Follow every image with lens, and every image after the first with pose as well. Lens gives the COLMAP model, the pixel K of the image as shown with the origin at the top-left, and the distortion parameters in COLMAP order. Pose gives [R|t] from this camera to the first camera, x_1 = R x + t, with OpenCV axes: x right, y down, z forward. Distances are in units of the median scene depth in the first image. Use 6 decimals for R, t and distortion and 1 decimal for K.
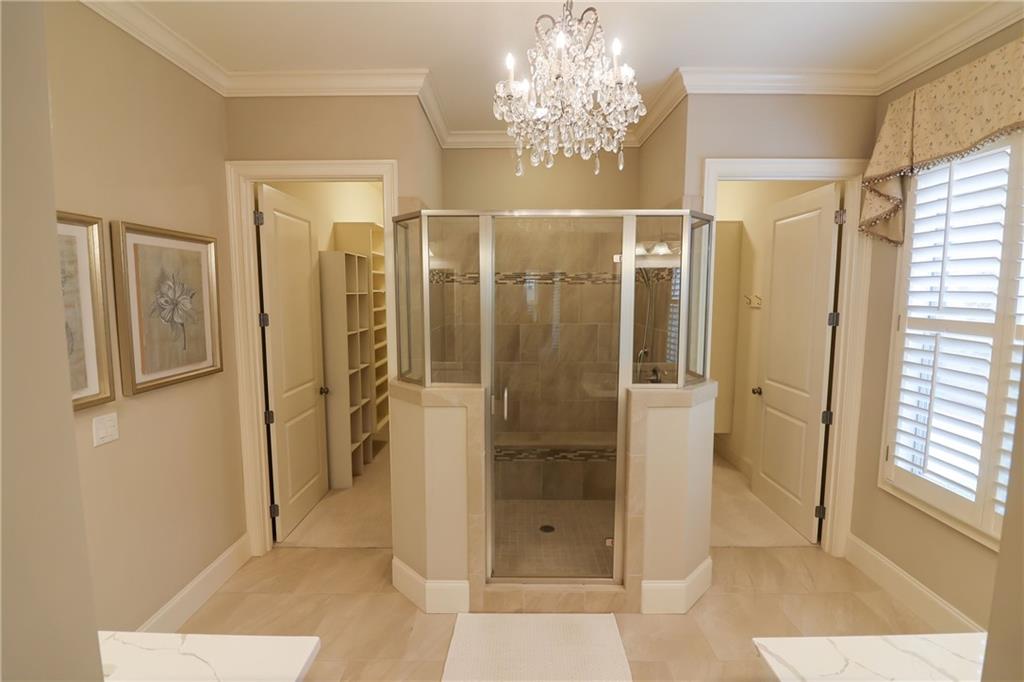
lens RADIAL K [[472.6, 0, 518.2], [0, 472.6, 340.4], [0, 0, 1]] dist [0.000716, -0.013581]
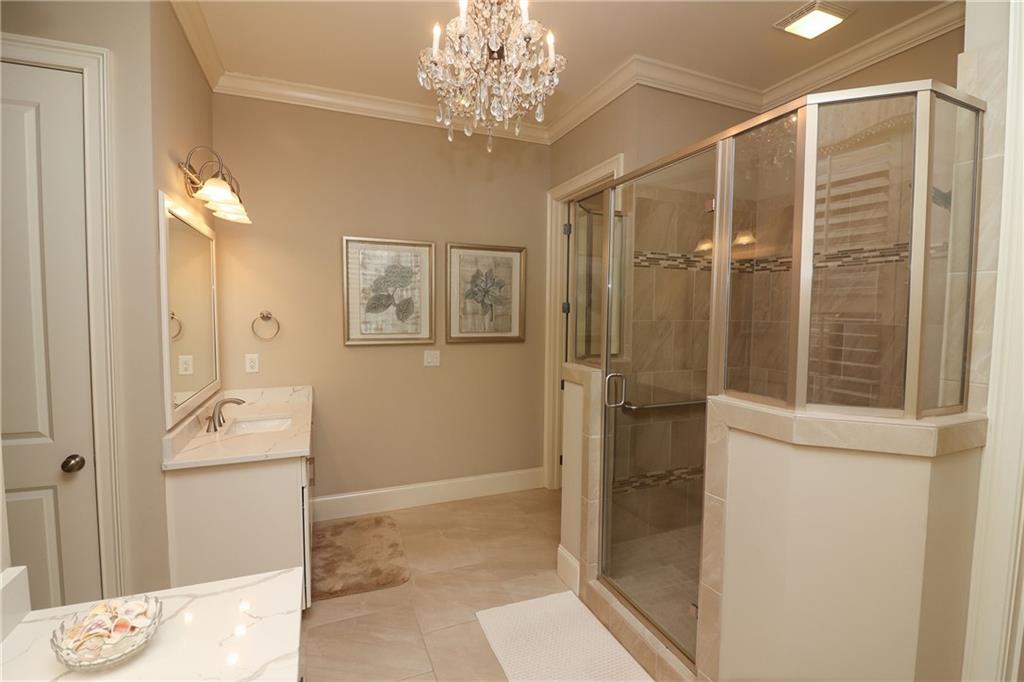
lens RADIAL K [[472.6, 0, 518.2], [0, 472.6, 340.4], [0, 0, 1]] dist [0.000716, -0.013581]
pose [[0.391816, 0.059255, -0.918133, 0.748371], [-0.099806, 0.994772, 0.021609, 0.038531], [0.914614, 0.083168, 0.395682, 0.471464]]
